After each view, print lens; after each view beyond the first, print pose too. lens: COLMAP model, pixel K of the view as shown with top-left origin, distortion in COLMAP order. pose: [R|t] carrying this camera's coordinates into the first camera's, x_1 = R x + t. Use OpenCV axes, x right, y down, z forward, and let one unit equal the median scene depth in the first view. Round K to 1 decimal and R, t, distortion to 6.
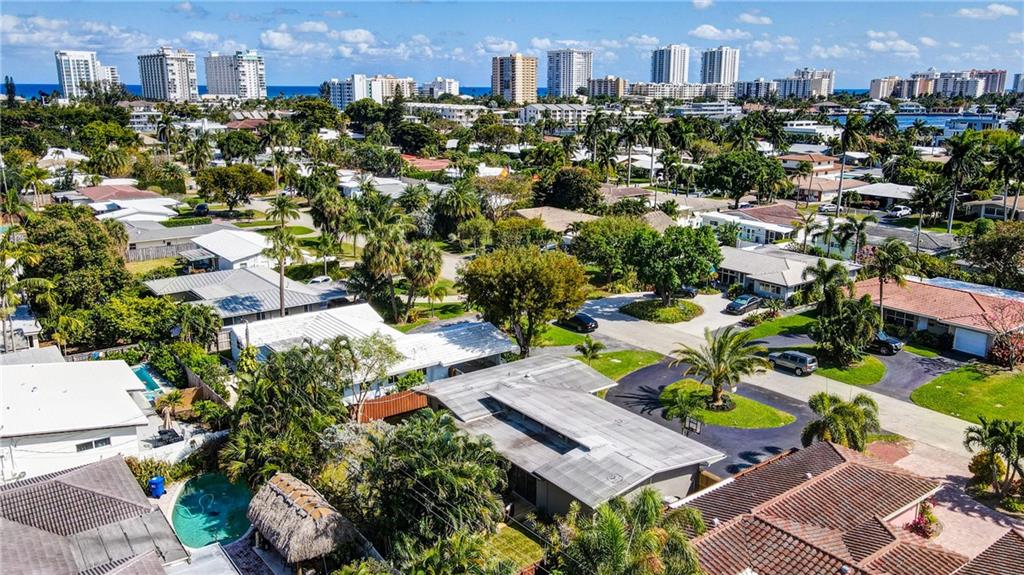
lens RADIAL K [[785.9, 0, 521.7], [0, 785.9, 289.9], [0, 0, 1]] dist [0.008095, 0.010086]
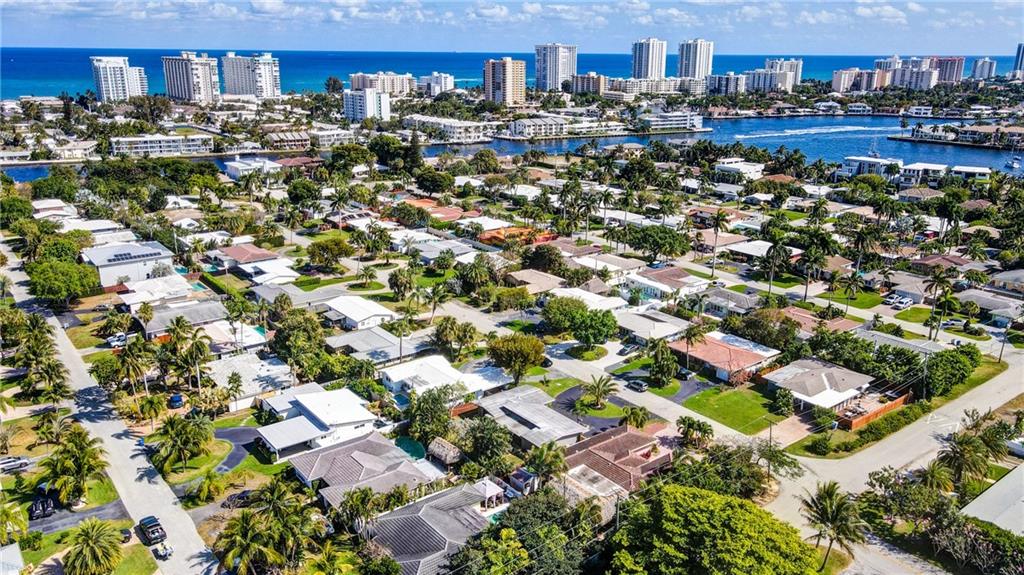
lens RADIAL K [[785.9, 0, 521.7], [0, 785.9, 289.9], [0, 0, 1]] dist [0.008095, 0.010086]
pose [[0.999909, -0.001739, 0.013365, -0.009033], [0.001050, 0.998675, 0.051442, -0.220356], [-0.013437, -0.051424, 0.998587, -0.903072]]
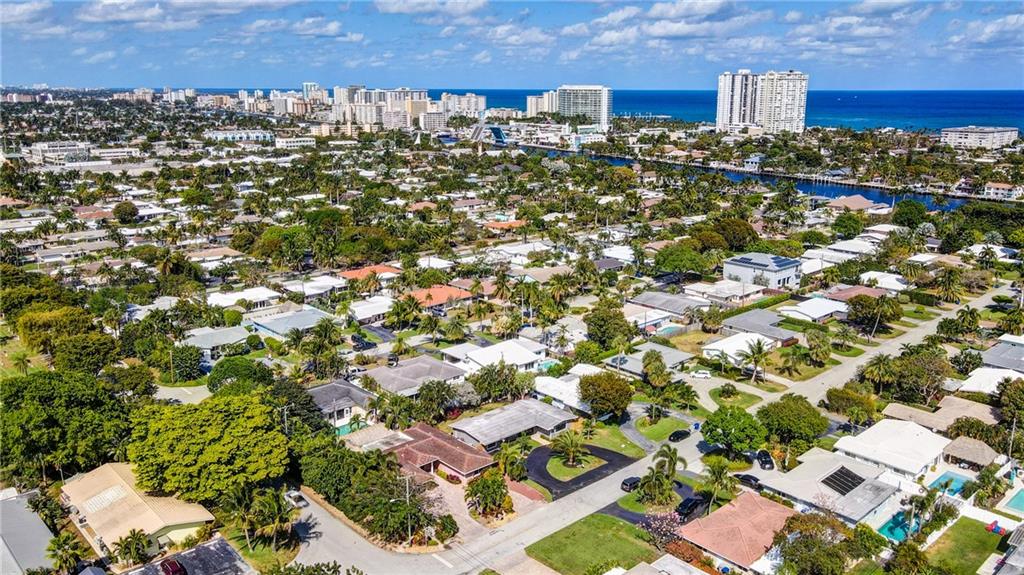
lens RADIAL K [[833.9, 0, 512.0], [0, 833.9, 287.5], [0, 0, 1]] dist [-0.008637, 0.082053]
pose [[0.096564, 0.244281, -0.964885, 1.597791], [-0.247841, 0.944782, 0.214388, -0.528726], [0.963976, 0.218436, 0.151775, 0.246410]]
